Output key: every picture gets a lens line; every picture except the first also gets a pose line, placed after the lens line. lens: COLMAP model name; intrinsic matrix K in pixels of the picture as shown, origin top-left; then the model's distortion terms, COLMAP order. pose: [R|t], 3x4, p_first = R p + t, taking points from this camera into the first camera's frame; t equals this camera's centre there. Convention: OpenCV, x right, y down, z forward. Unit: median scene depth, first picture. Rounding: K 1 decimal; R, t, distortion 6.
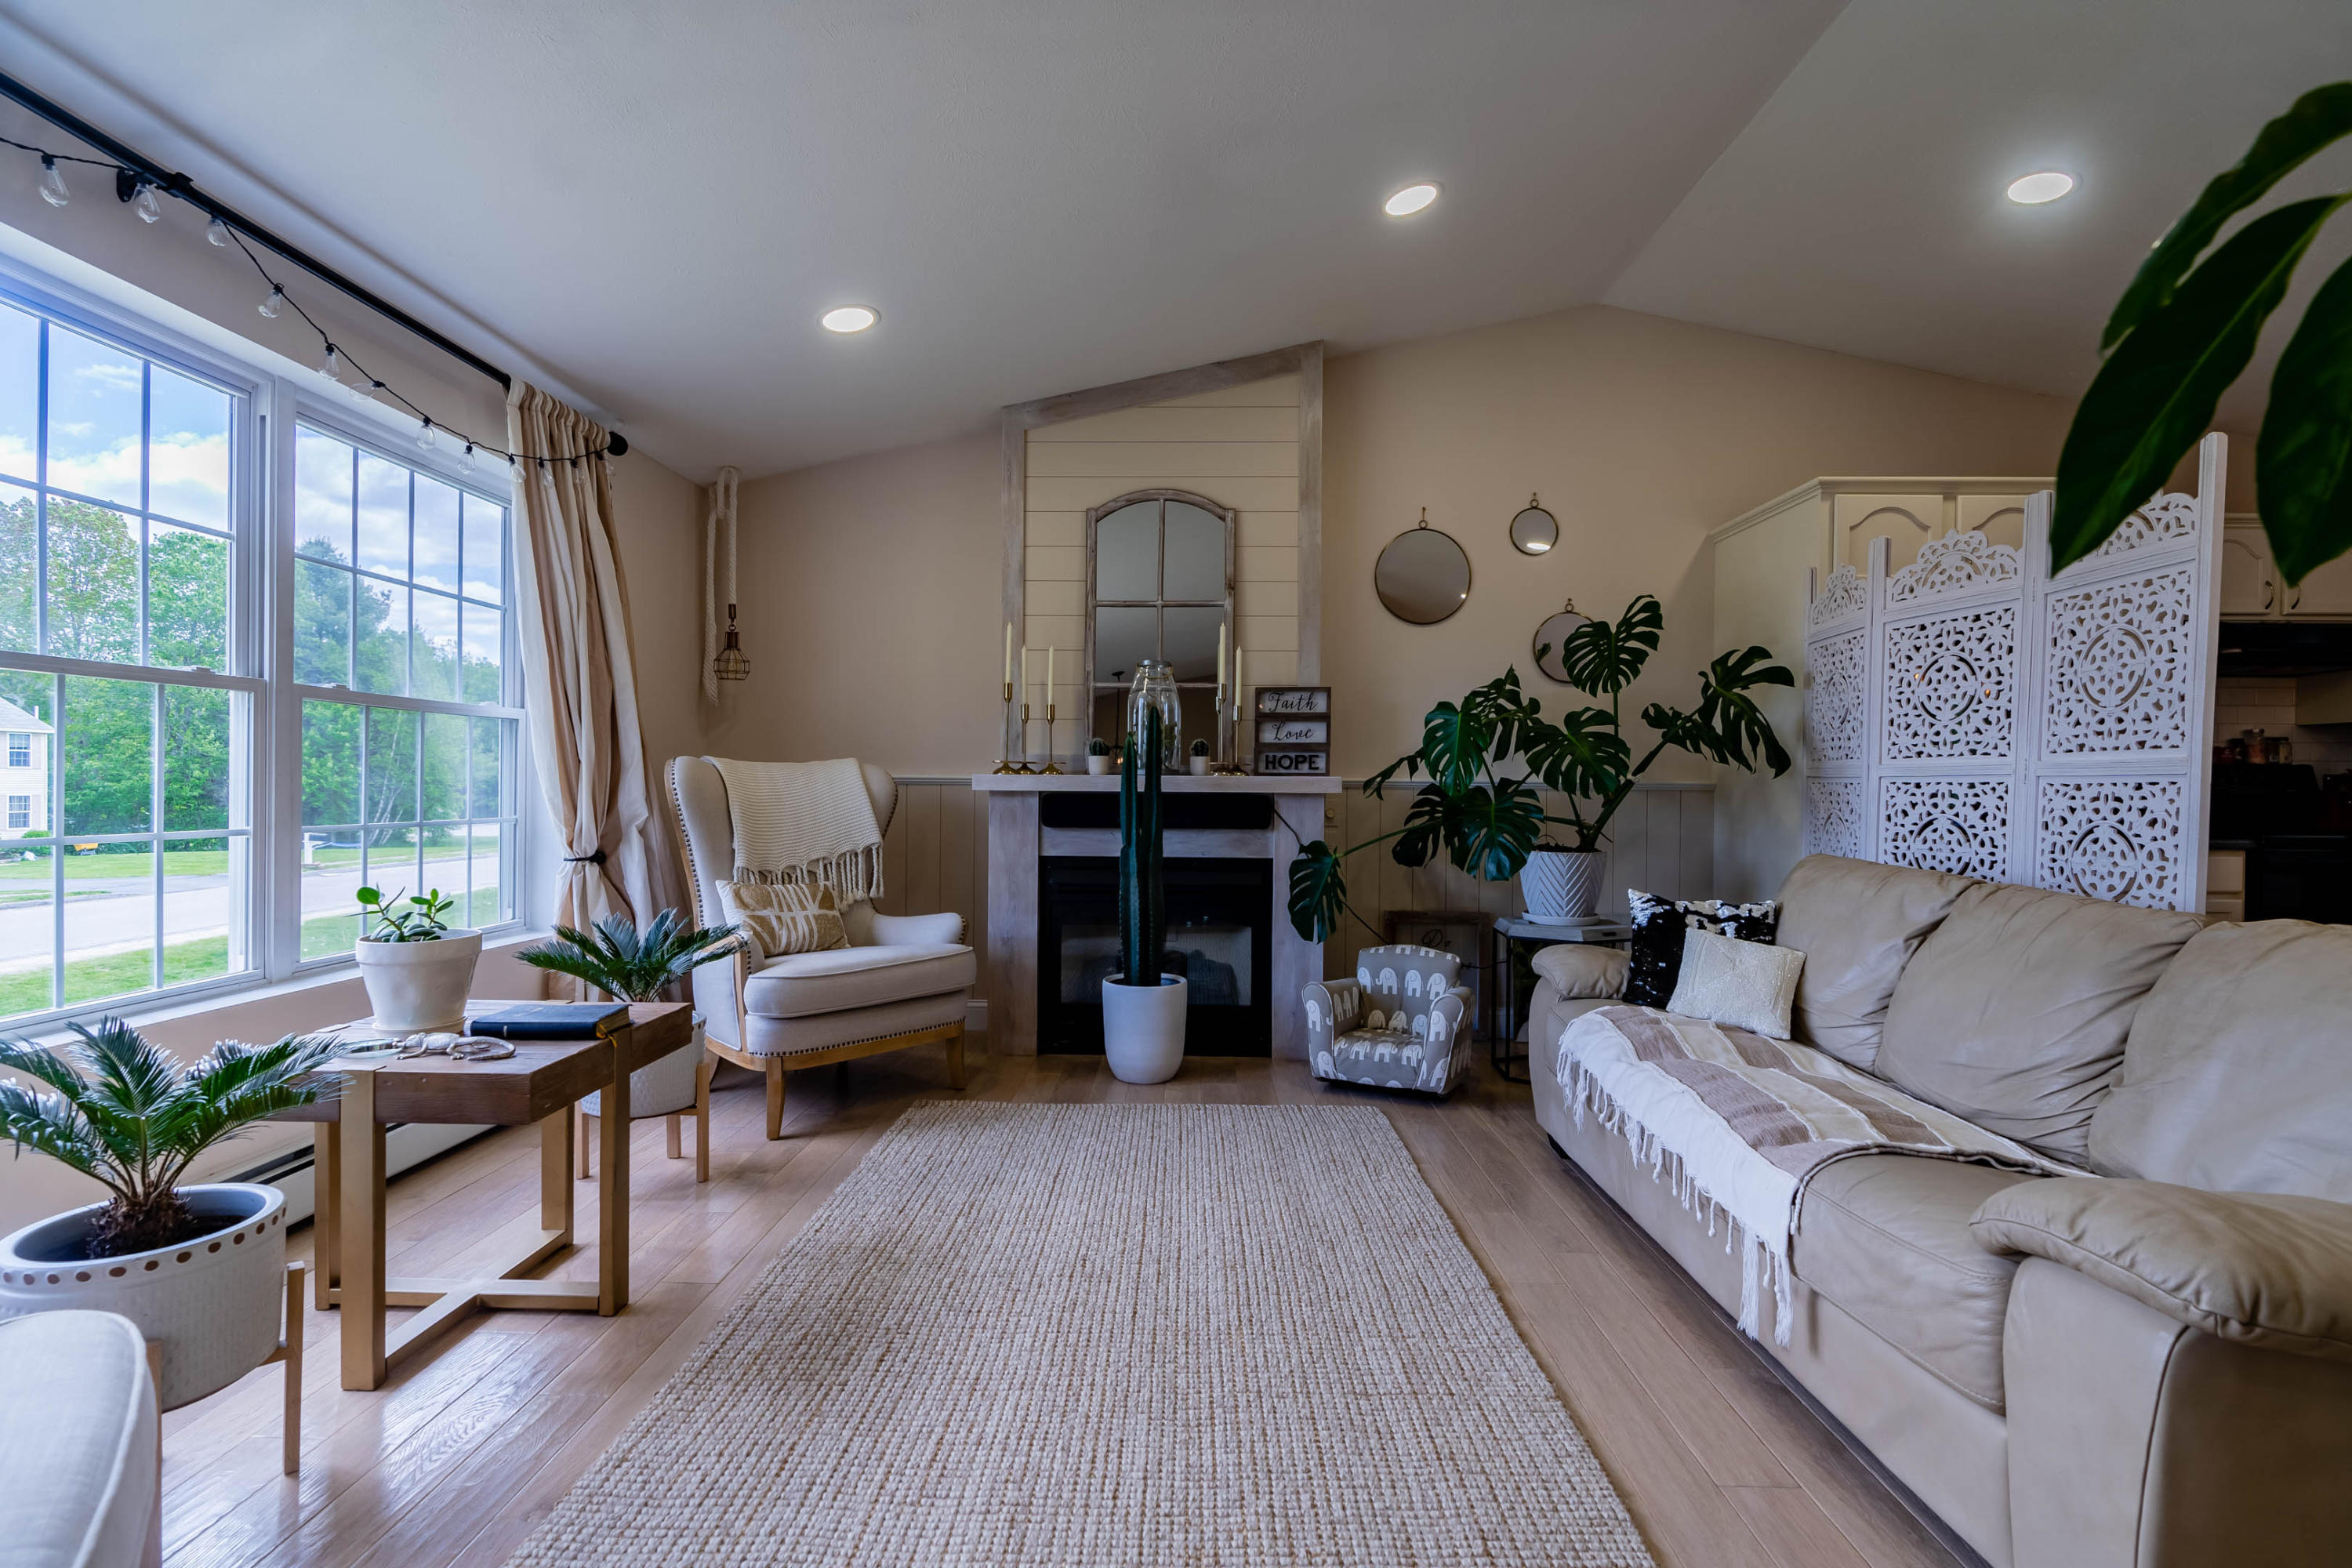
lens RADIAL K [[1121.8, 0, 1180.9], [0, 1121.8, 795.7], [0, 0, 1]] dist [0.003834, 0.000113]
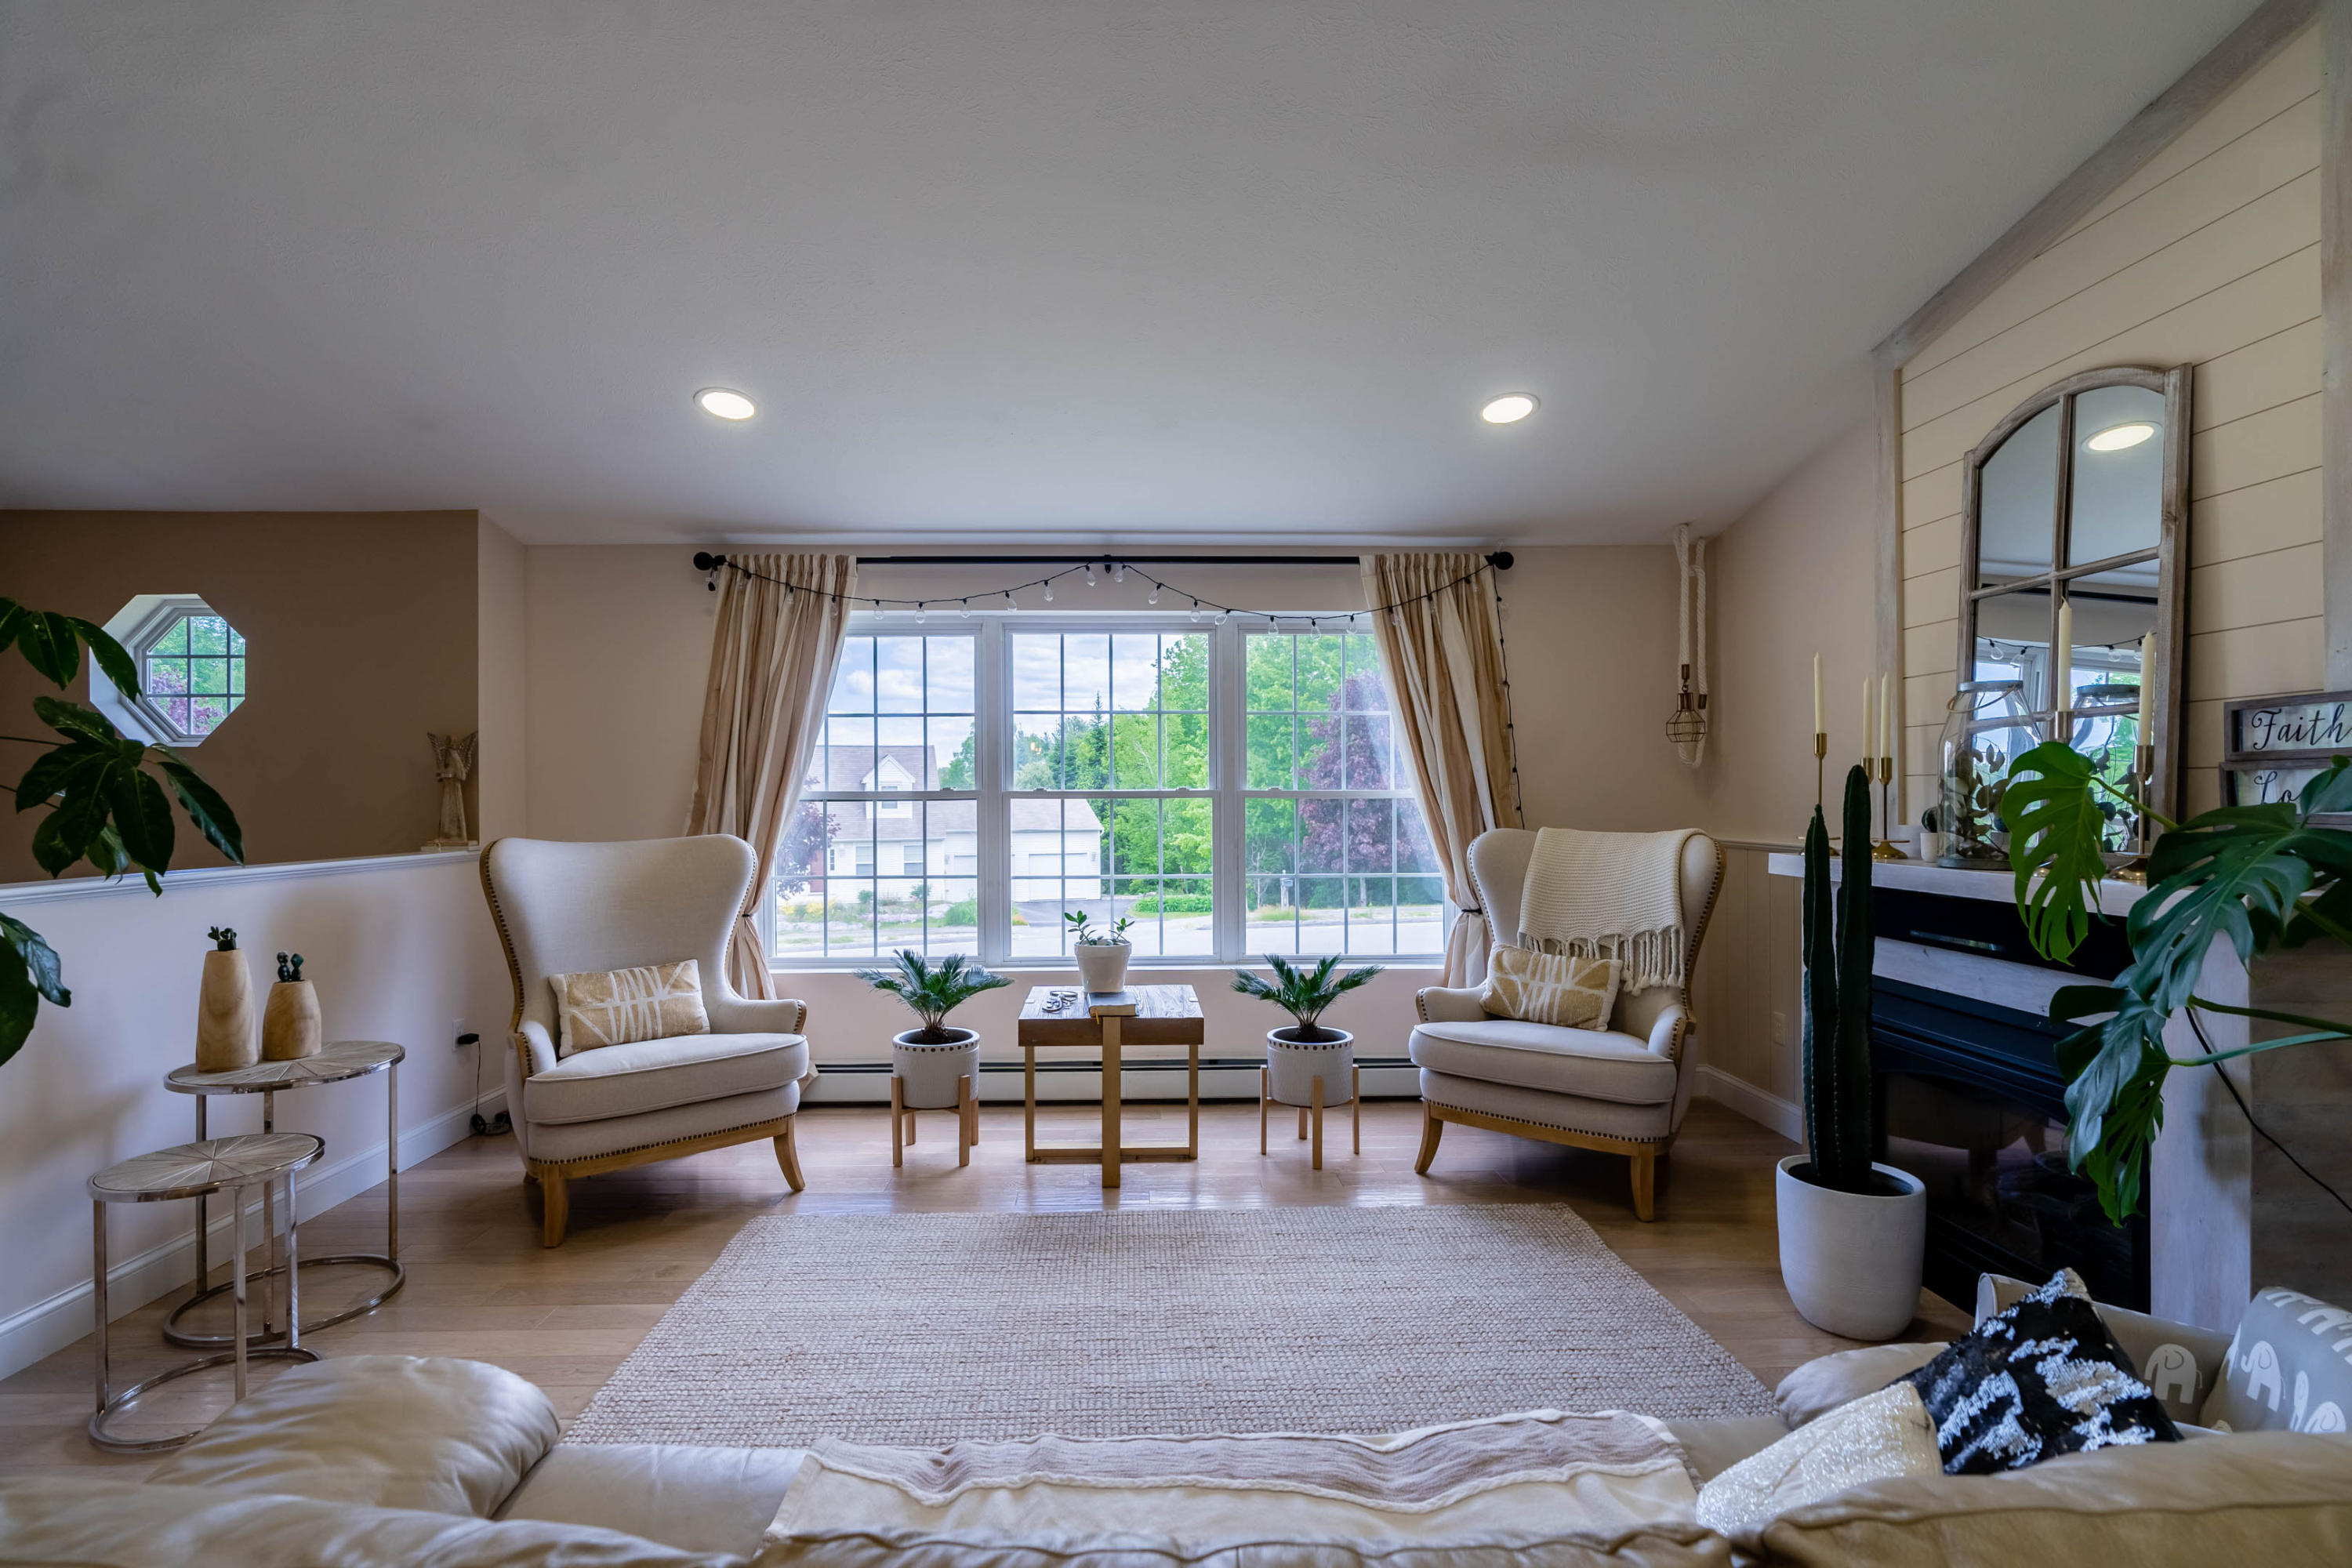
lens RADIAL K [[1121.8, 0, 1137.8], [0, 1121.8, 797.9], [0, 0, 1]] dist [0.003834, 0.000113]
pose [[0.035218, -0.004418, -0.999370, 0.637354], [-0.003198, 0.999985, -0.004533, -0.056395], [0.999375, 0.003355, 0.035204, 0.565593]]
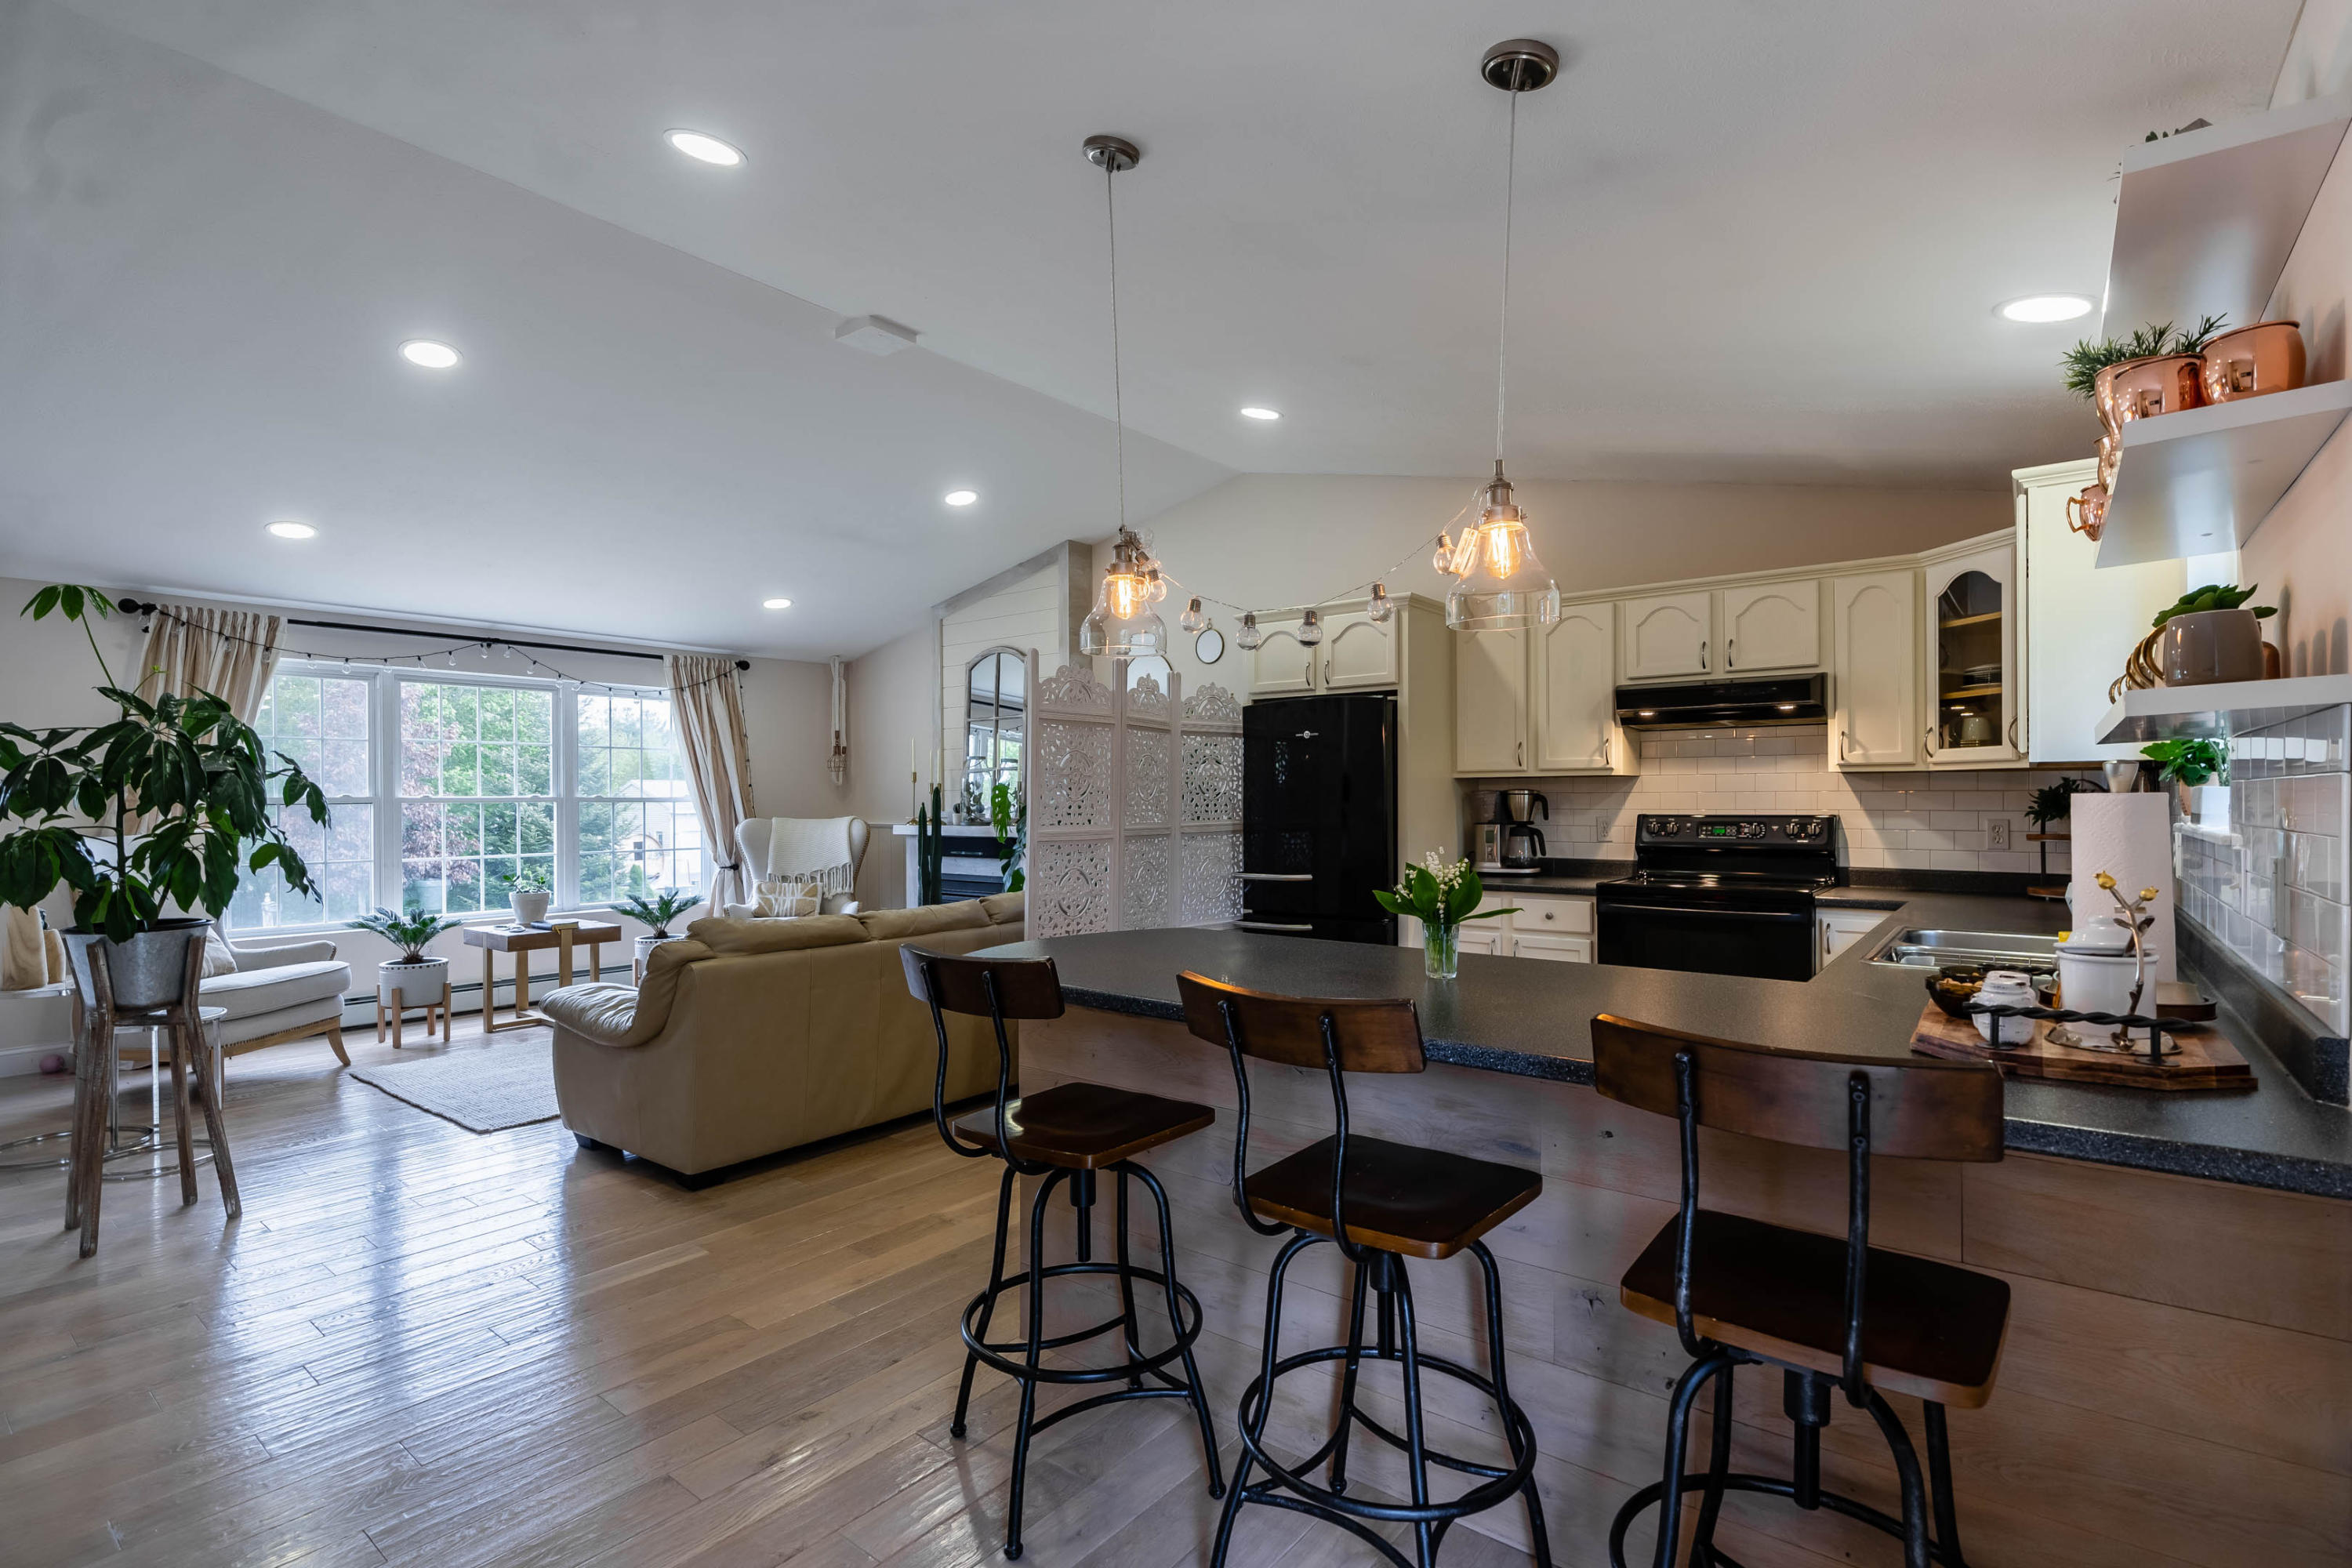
lens RADIAL K [[1121.8, 0, 1170.7], [0, 1121.8, 796.5], [0, 0, 1]] dist [0.003834, 0.000113]
pose [[0.788442, -0.012758, -0.614976, 1.336151], [0.005978, 0.999897, -0.013080, -0.040980], [0.615080, 0.006637, 0.788437, -0.131534]]
